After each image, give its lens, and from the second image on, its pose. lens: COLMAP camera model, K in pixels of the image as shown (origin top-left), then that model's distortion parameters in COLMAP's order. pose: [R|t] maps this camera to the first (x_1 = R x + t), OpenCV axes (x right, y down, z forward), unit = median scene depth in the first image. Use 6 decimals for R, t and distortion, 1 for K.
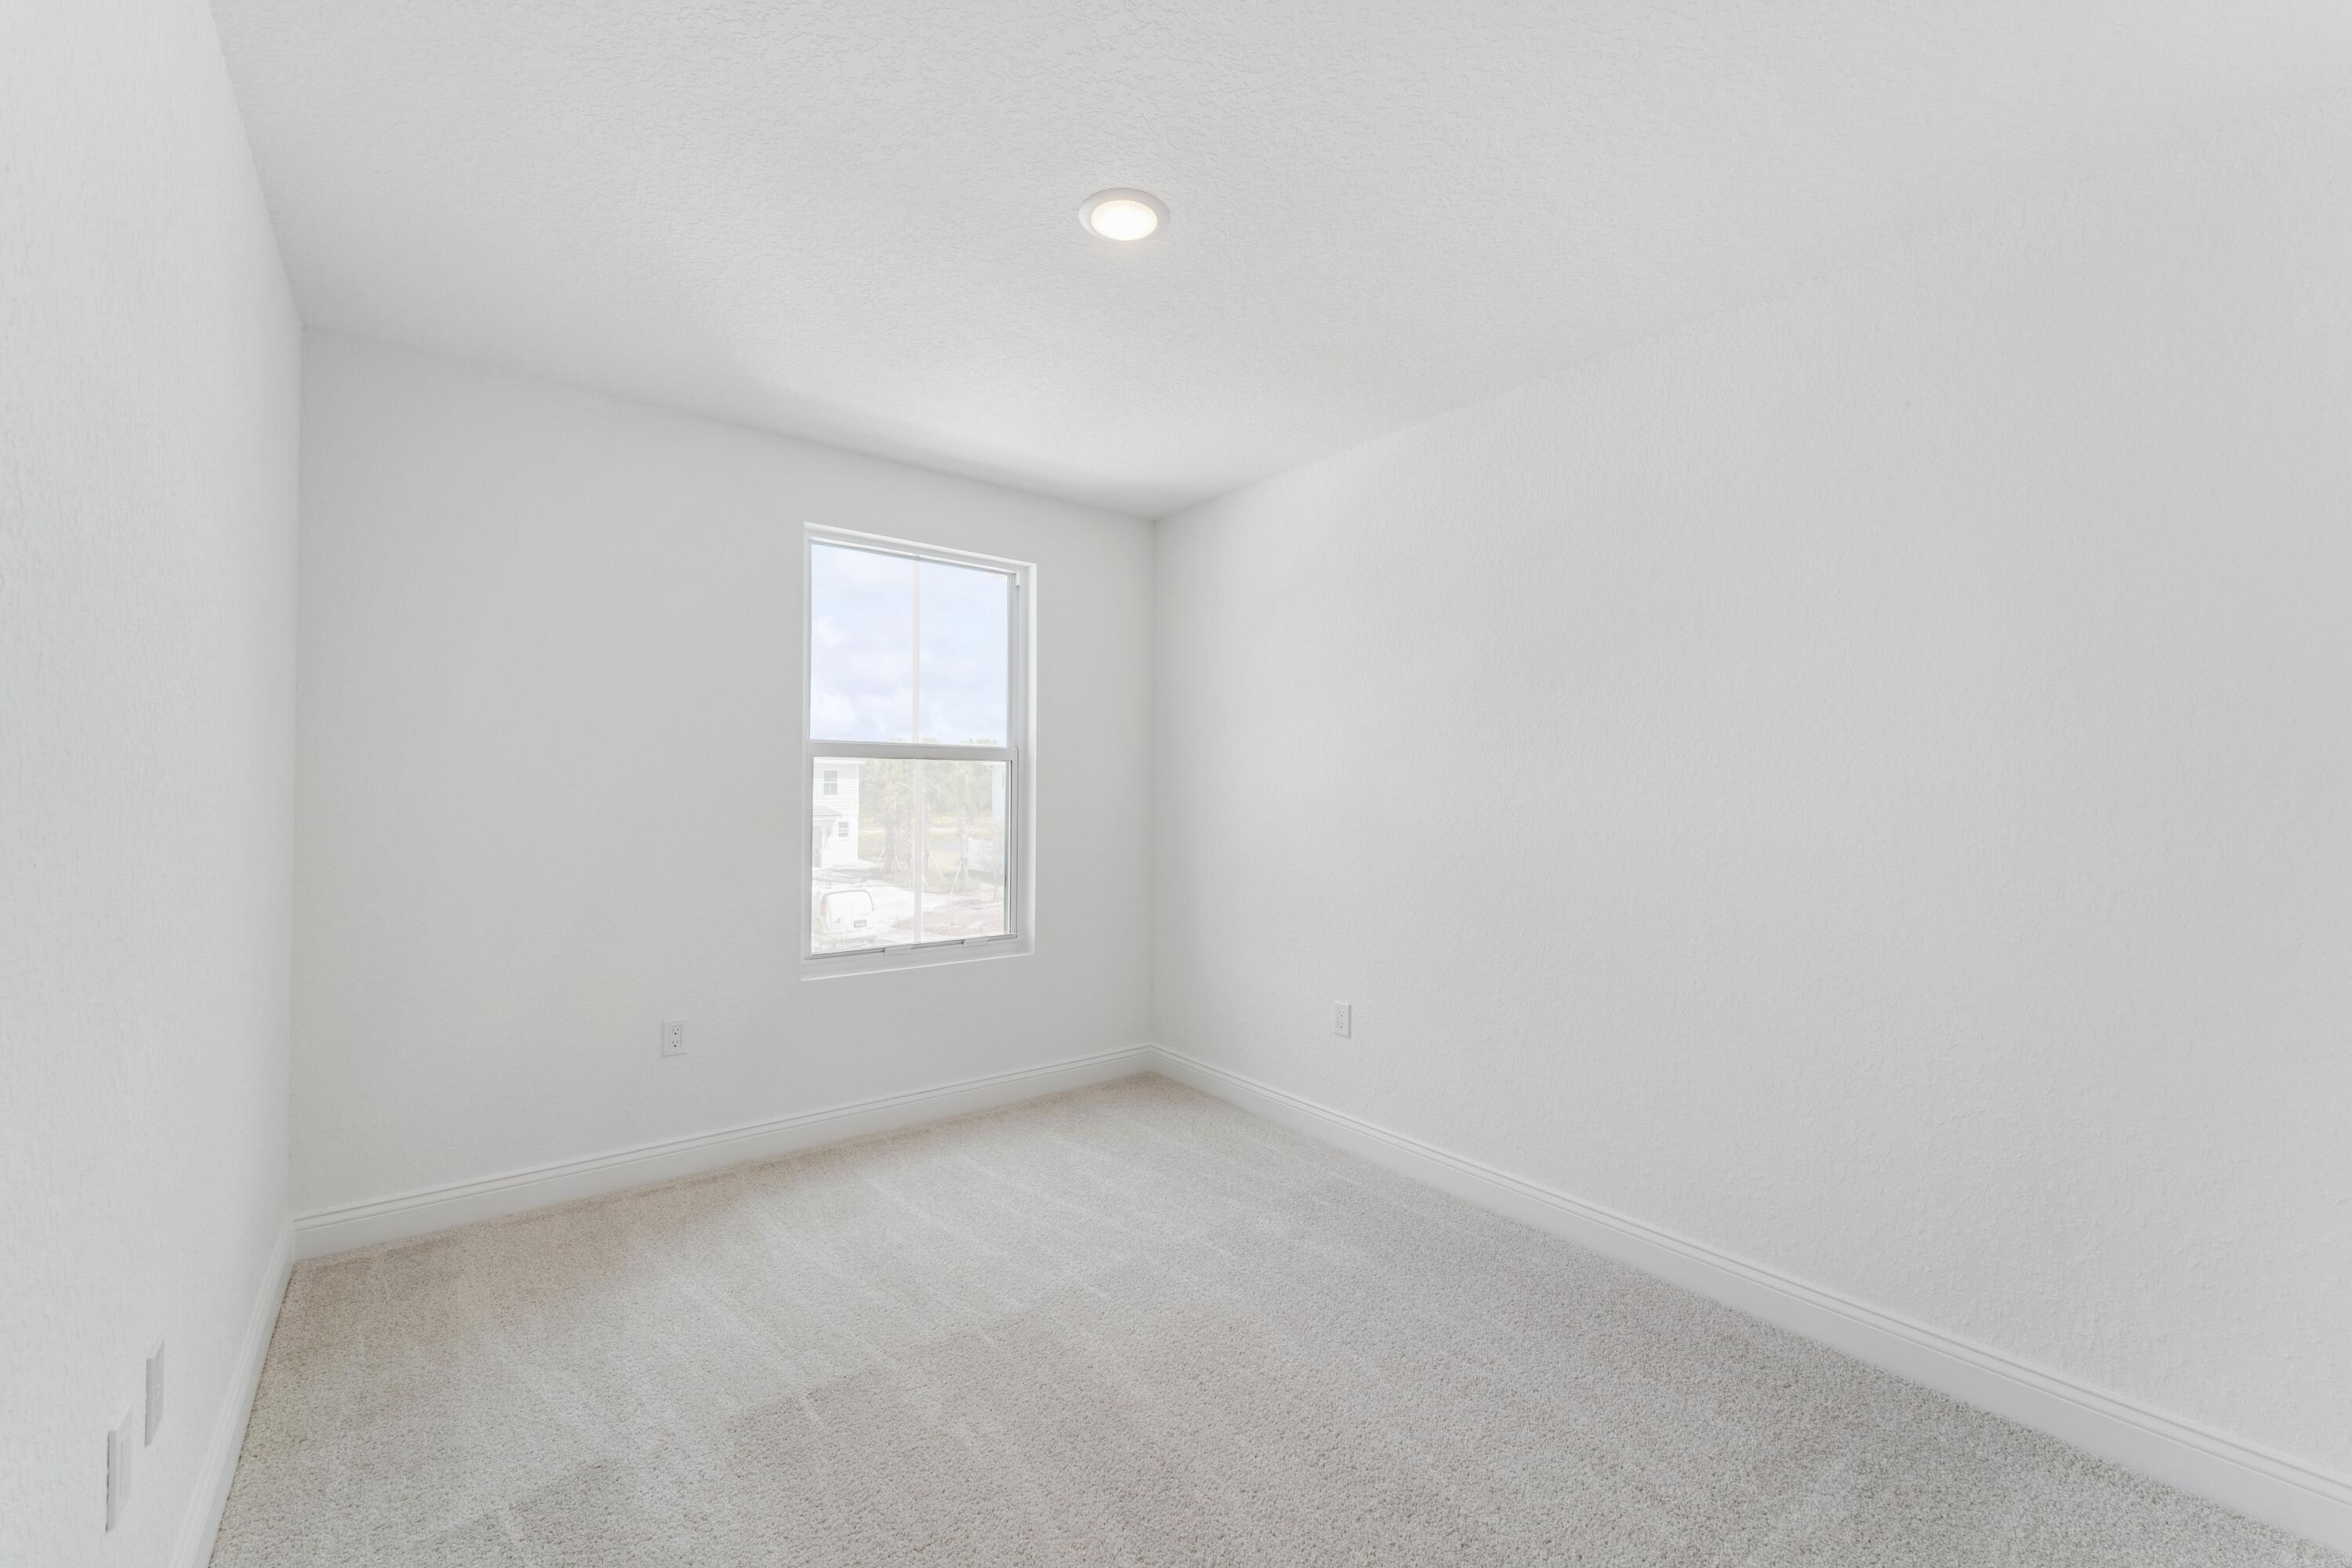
lens RADIAL K [[952.6, 0, 1174.2], [0, 952.6, 784.5], [0, 0, 1]] dist [-0.000037, -0.000474]
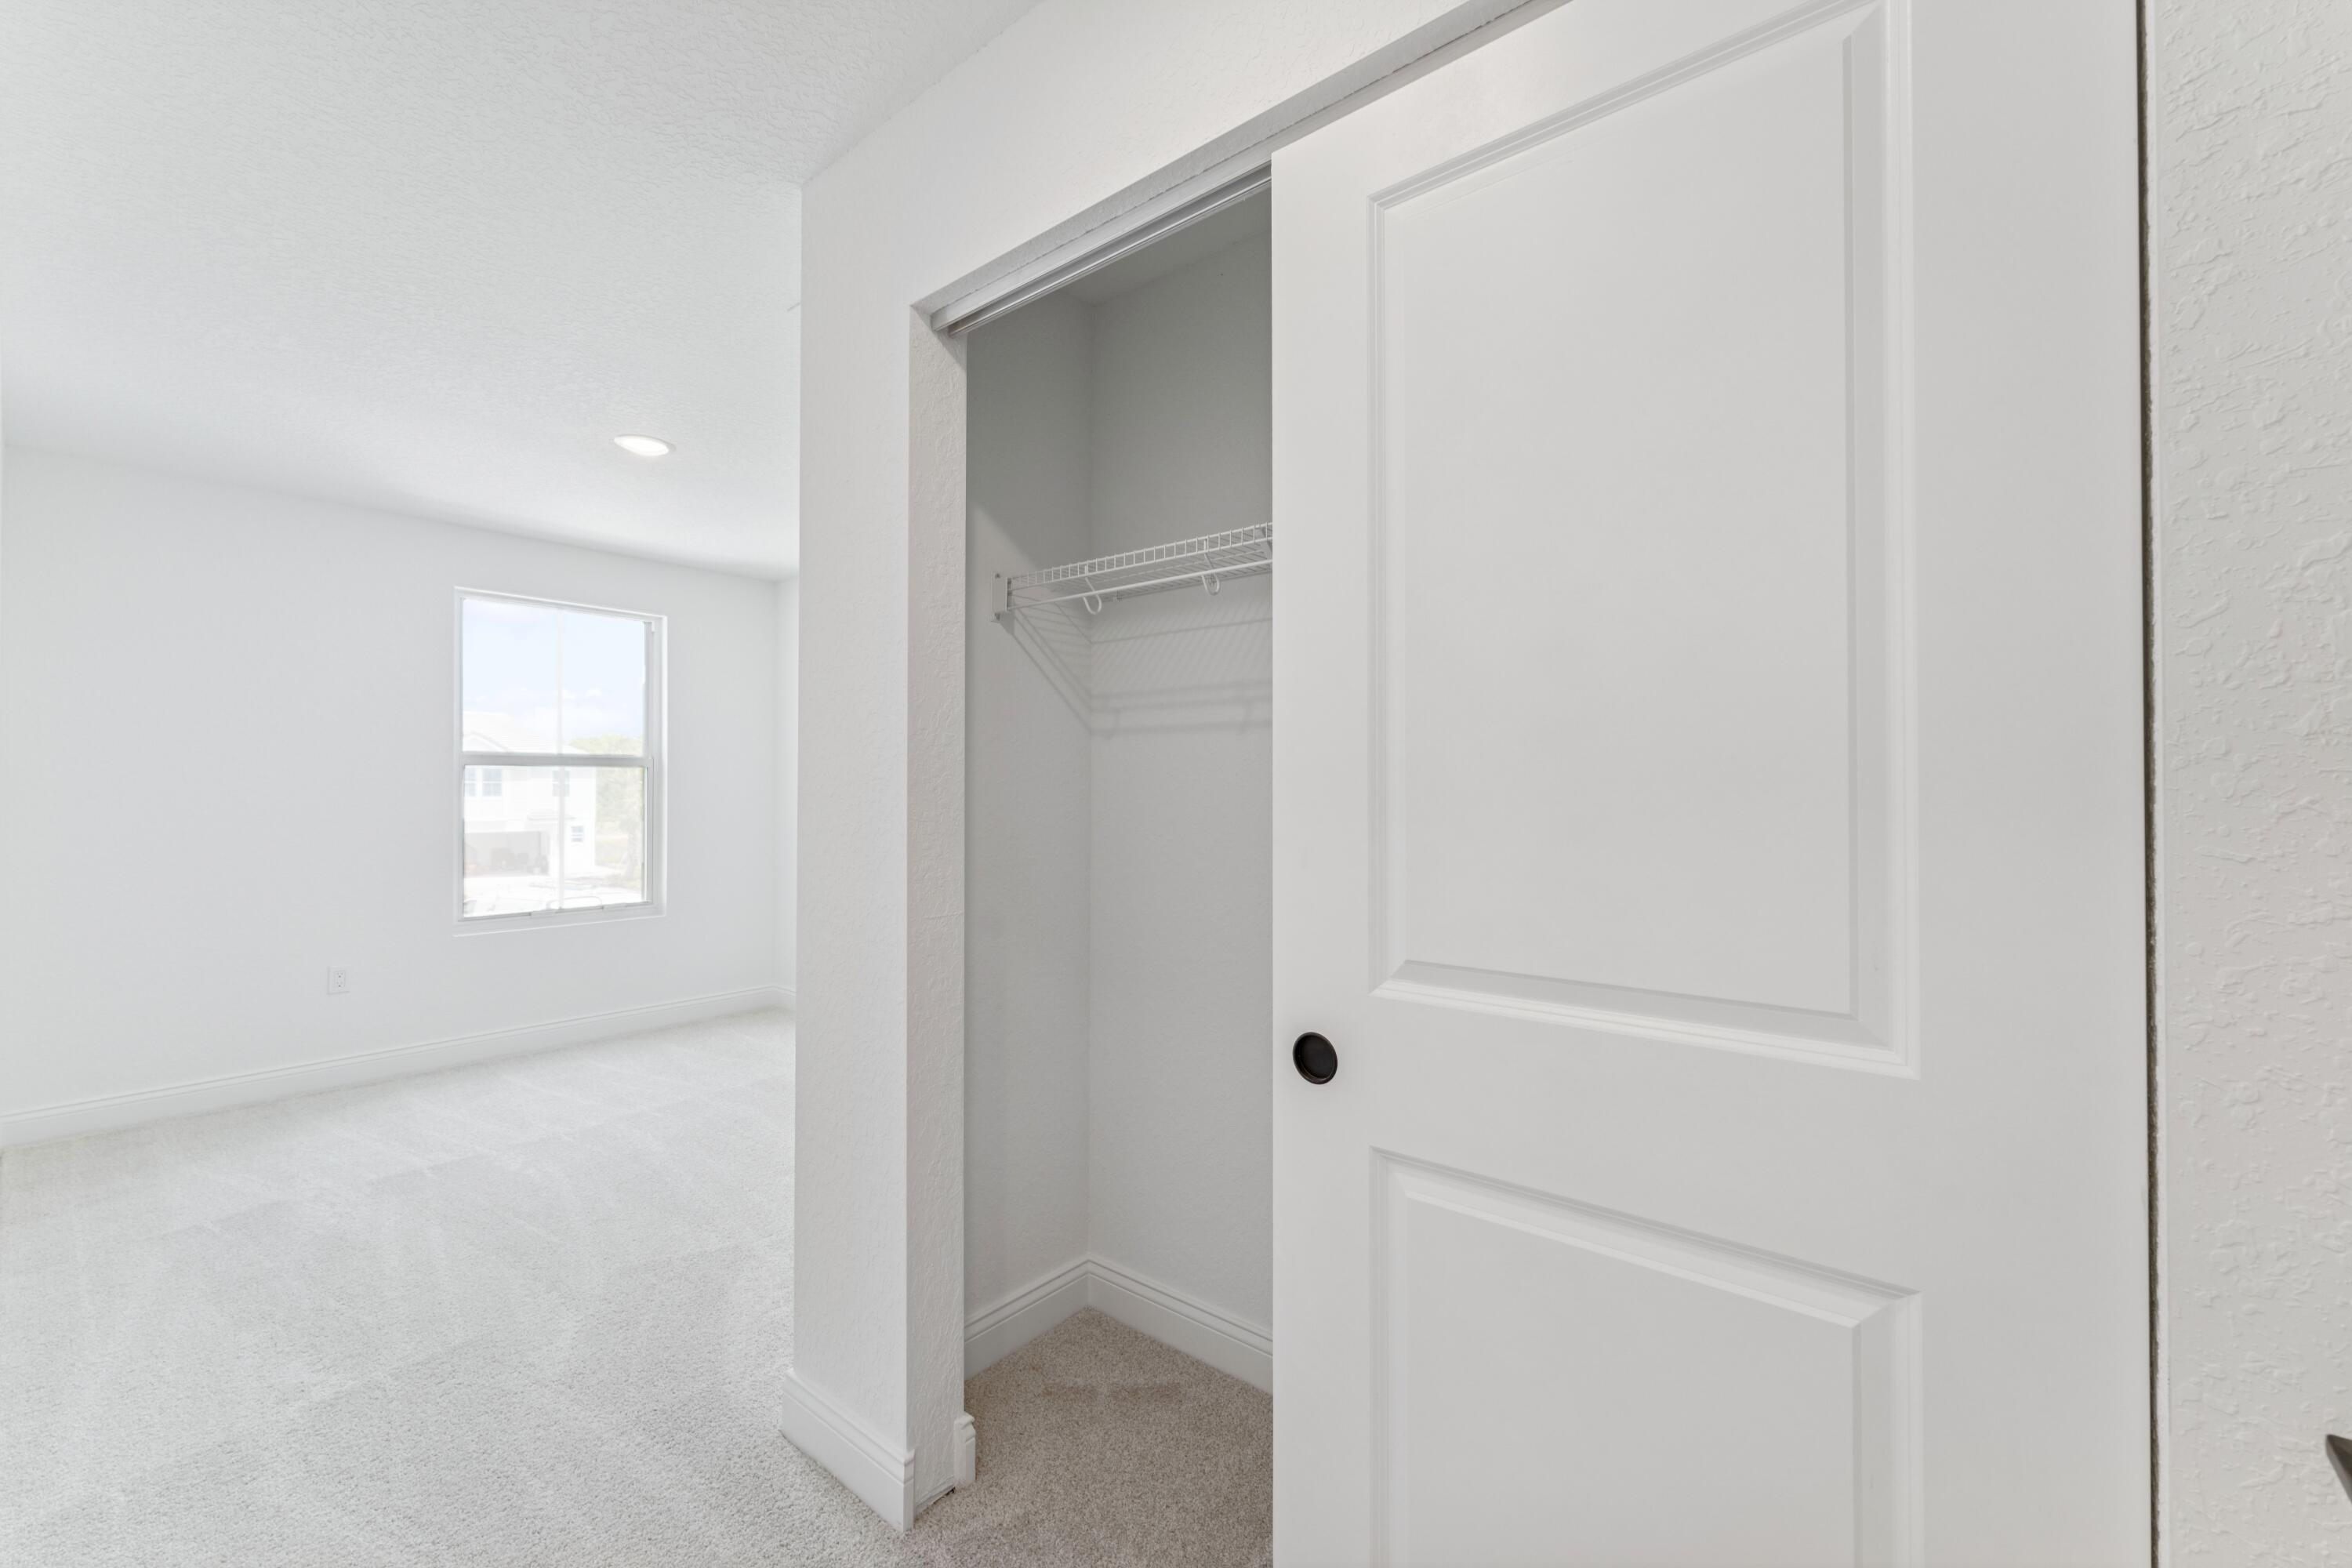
lens RADIAL K [[952.6, 0, 1181.8], [0, 952.6, 791.2], [0, 0, 1]] dist [-0.000037, -0.000474]
pose [[0.974819, -0.002978, 0.222979, 0.248722], [0.001522, 0.999976, 0.006700, -0.000114], [-0.222994, -0.006192, 0.974800, -0.422199]]
